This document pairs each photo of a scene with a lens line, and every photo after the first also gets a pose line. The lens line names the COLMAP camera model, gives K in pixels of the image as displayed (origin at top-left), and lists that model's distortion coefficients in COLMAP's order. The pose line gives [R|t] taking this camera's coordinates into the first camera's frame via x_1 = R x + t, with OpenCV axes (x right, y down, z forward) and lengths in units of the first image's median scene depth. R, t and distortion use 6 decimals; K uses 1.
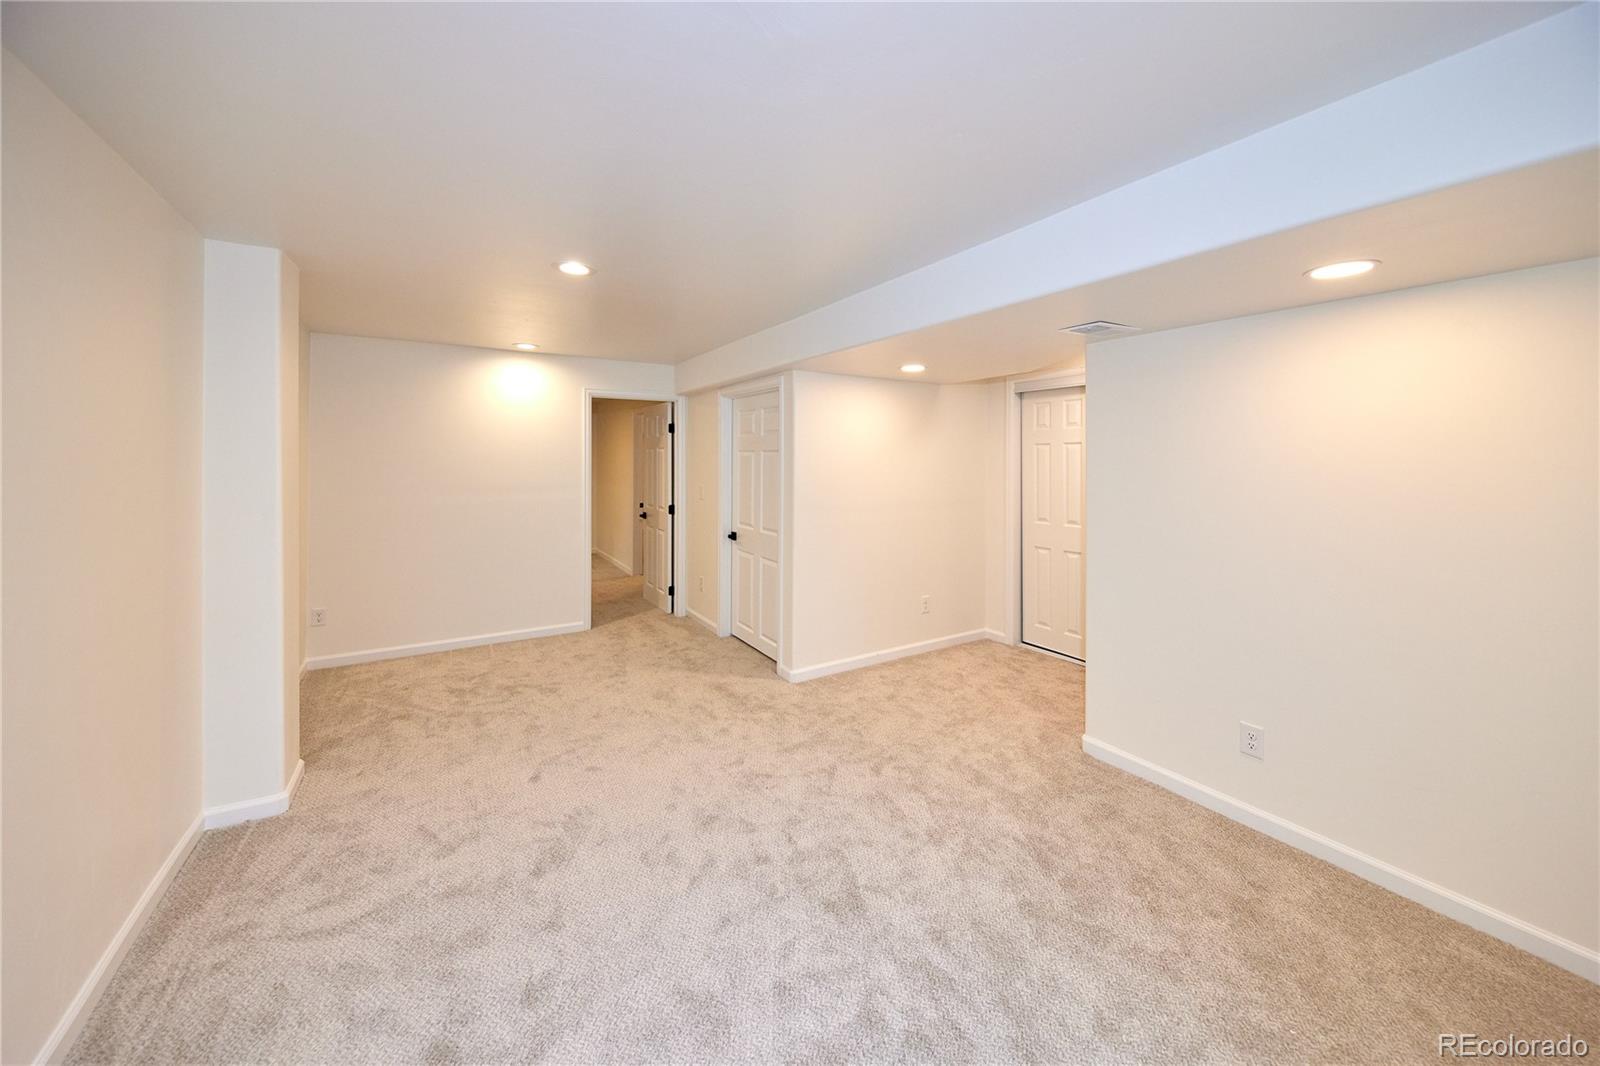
lens RADIAL K [[566.3, 0, 800.0], [0, 566.3, 533.0], [0, 0, 1]] dist [-0.002082, -0.000243]
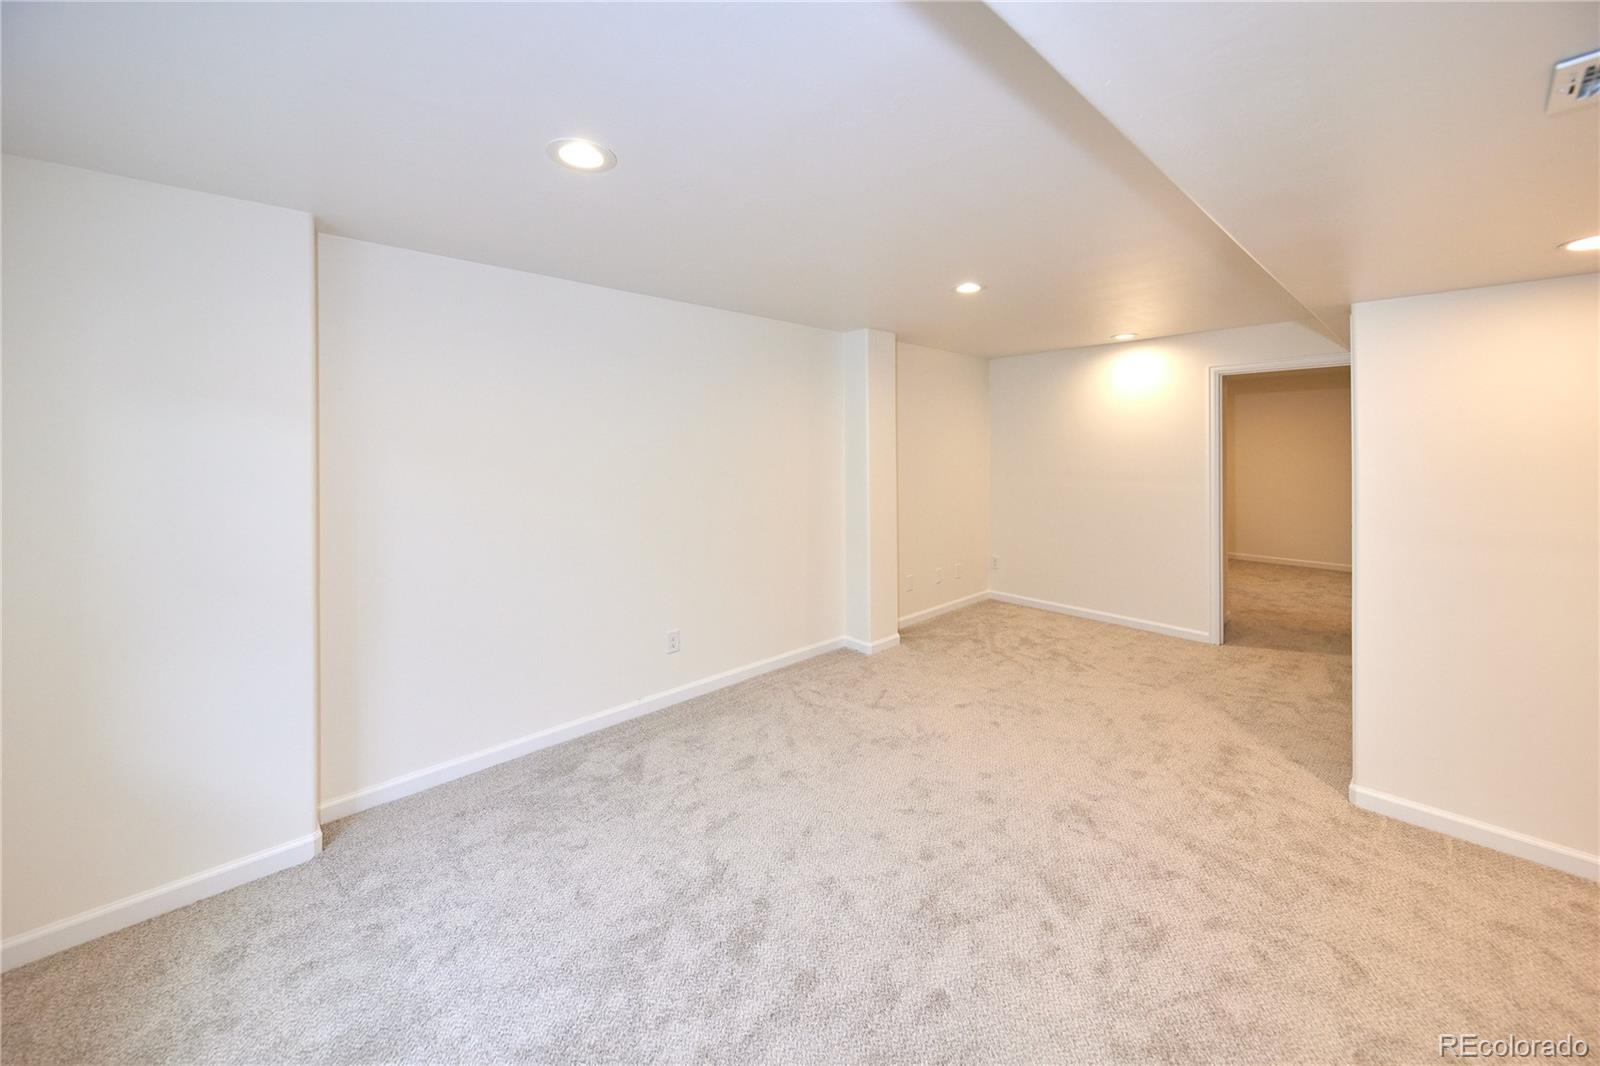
lens RADIAL K [[577.7, 0, 814.9], [0, 577.7, 521.0], [0, 0, 1]] dist [0.014050, -0.000193]
pose [[0.221809, 0.117680, -0.967963, 0.610225], [-0.122634, 0.988175, 0.092035, -0.041026], [0.967348, 0.098291, 0.233618, 0.340895]]
